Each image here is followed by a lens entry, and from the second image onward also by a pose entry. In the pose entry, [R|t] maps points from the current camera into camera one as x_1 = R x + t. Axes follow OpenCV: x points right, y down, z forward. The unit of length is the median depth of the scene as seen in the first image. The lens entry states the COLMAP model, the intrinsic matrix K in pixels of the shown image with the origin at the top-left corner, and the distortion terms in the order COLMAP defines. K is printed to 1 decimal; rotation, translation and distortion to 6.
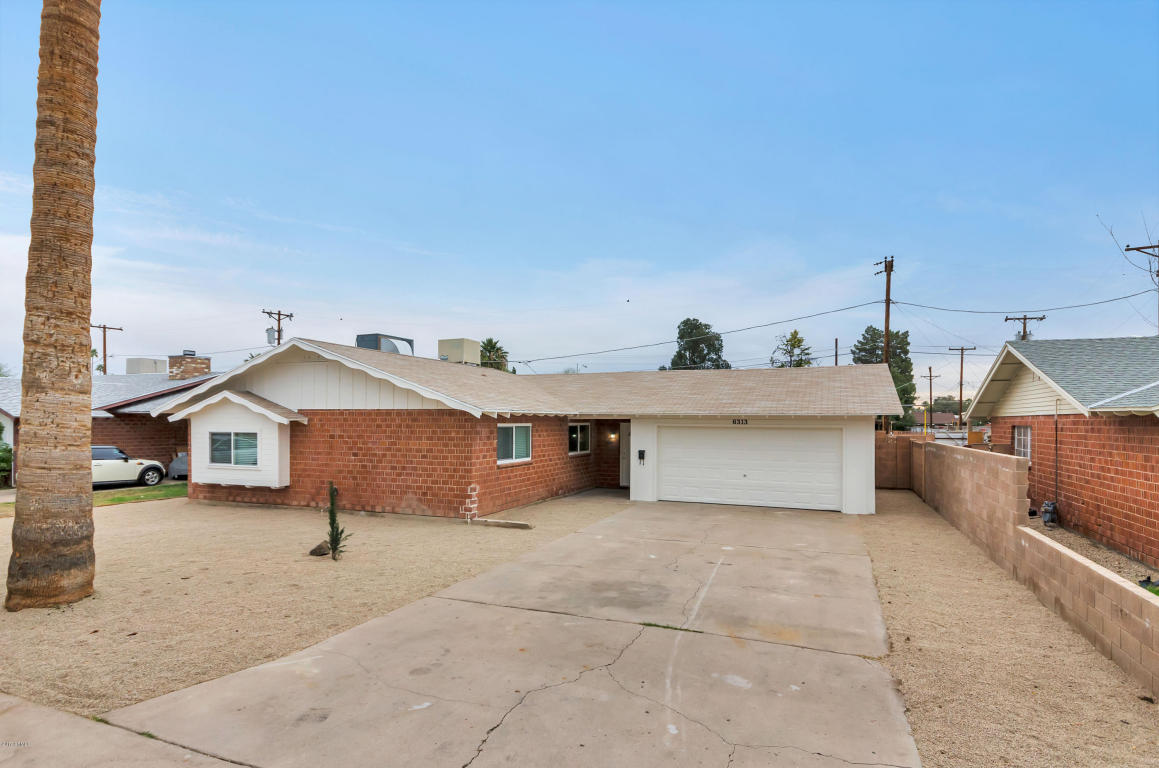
lens RADIAL K [[611.7, 0, 574.8], [0, 611.7, 415.5], [0, 0, 1]] dist [0.002888, -0.001751]
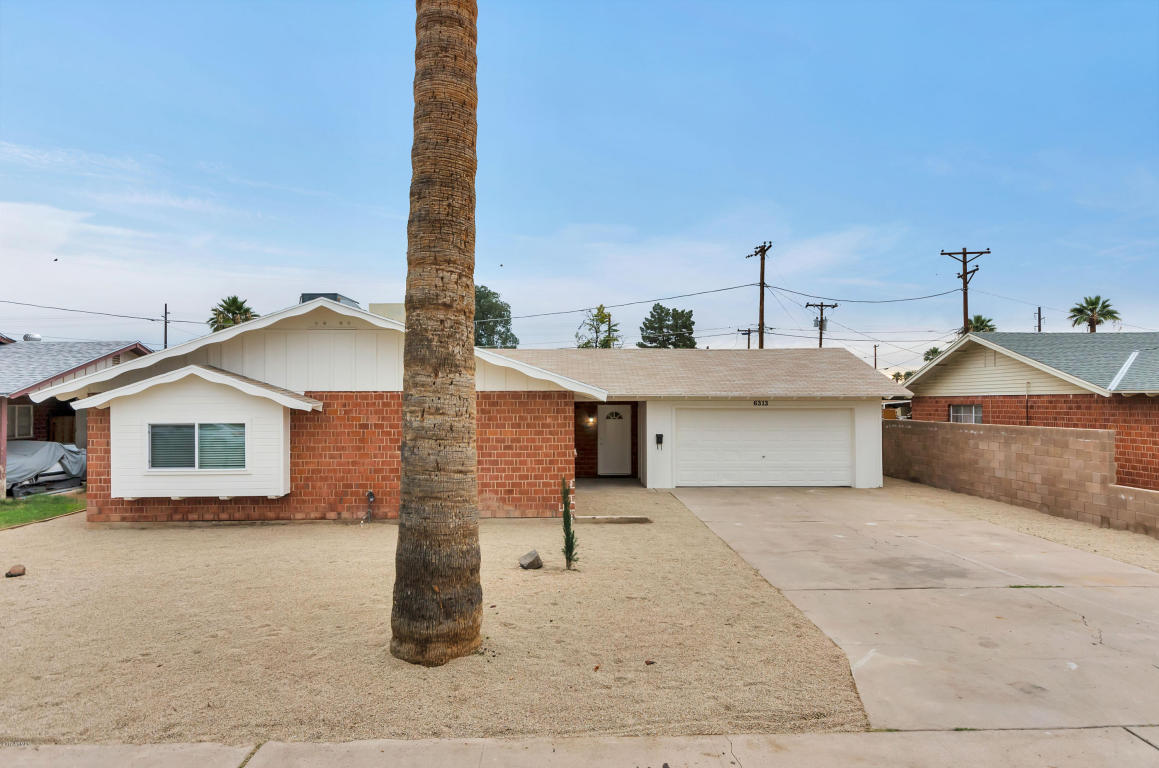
lens RADIAL K [[712.6, 0, 580.0], [0, 712.6, 385.2], [0, 0, 1]] dist [-0.002447, 0.004428]
pose [[0.914799, 0.002043, 0.403905, -0.489274], [0.003835, 0.999898, -0.013742, -0.004038], [-0.403892, 0.014120, 0.914698, 0.057139]]
